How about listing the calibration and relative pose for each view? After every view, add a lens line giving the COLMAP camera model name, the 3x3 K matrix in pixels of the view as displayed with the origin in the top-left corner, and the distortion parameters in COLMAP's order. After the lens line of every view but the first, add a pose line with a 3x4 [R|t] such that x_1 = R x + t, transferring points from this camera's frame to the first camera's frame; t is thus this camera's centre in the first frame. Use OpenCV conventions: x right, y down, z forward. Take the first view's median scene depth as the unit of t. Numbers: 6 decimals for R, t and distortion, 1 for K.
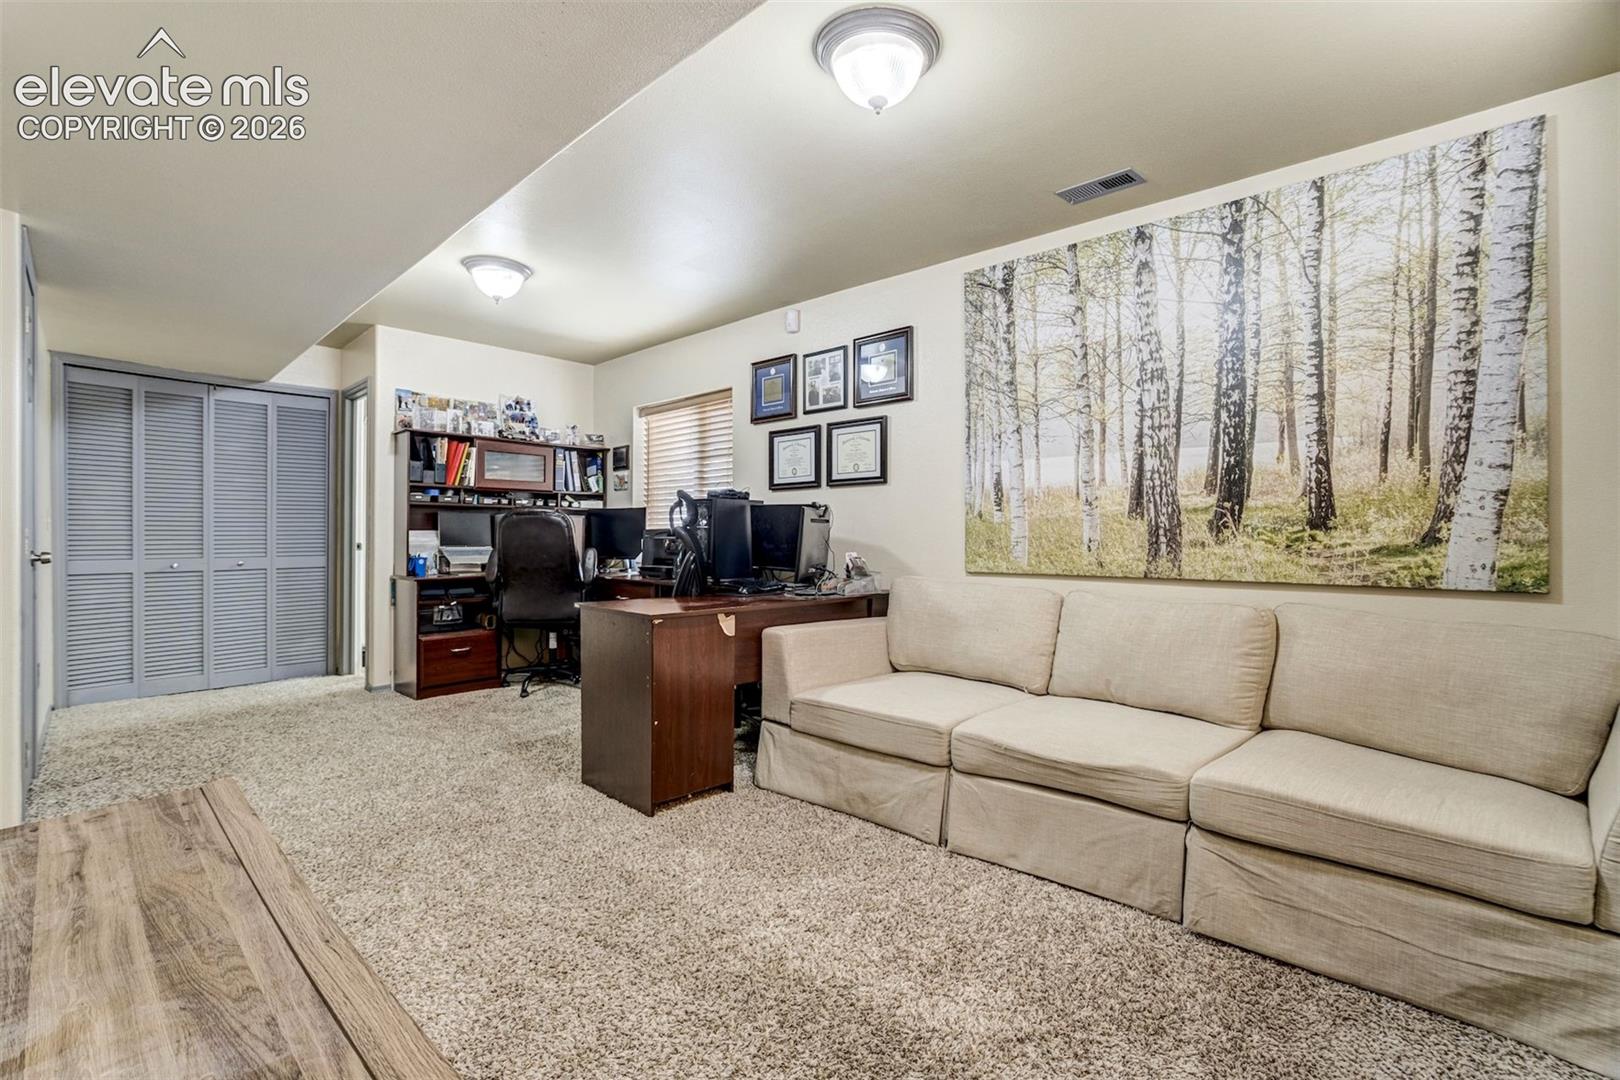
lens RADIAL K [[760.2, 0, 812.1], [0, 760.2, 542.7], [0, 0, 1]] dist [-0.015807, 0.001137]
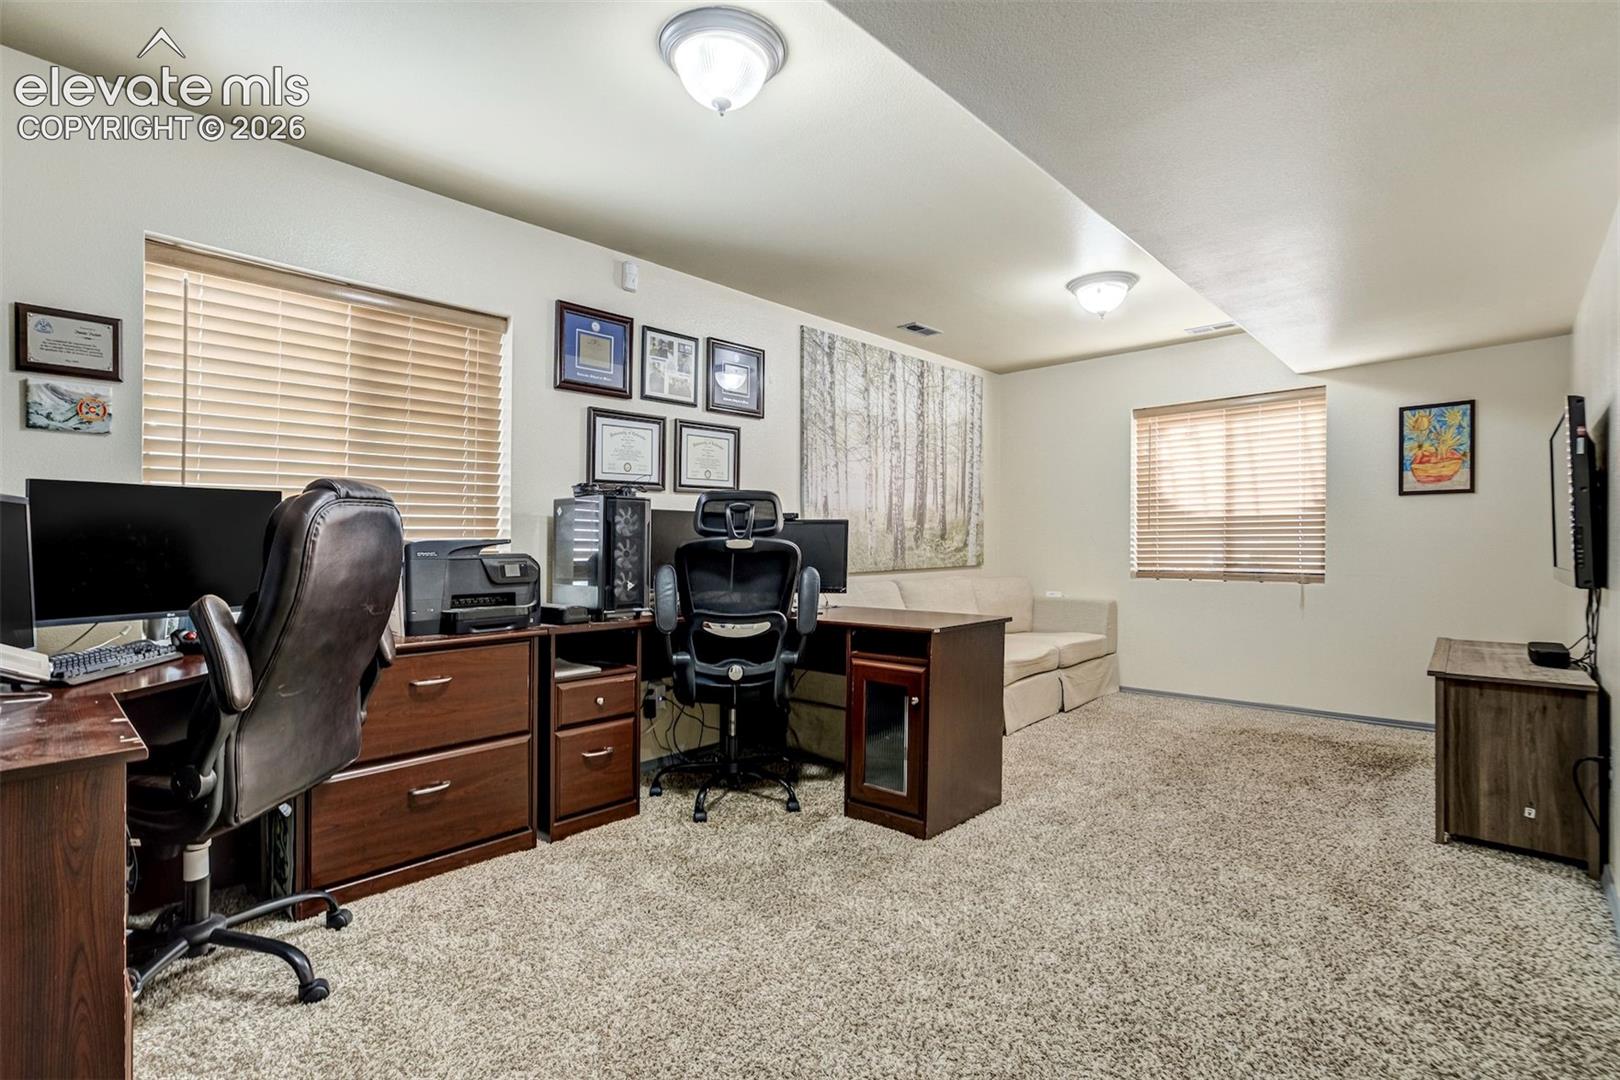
lens RADIAL K [[760.2, 0, 812.8], [0, 760.2, 532.6], [0, 0, 1]] dist [-0.015807, 0.001137]
pose [[-0.012889, -0.001707, 0.999915, -1.037692], [0.008146, 0.999965, 0.001812, -0.034085], [-0.999884, 0.008168, -0.012875, 1.051184]]
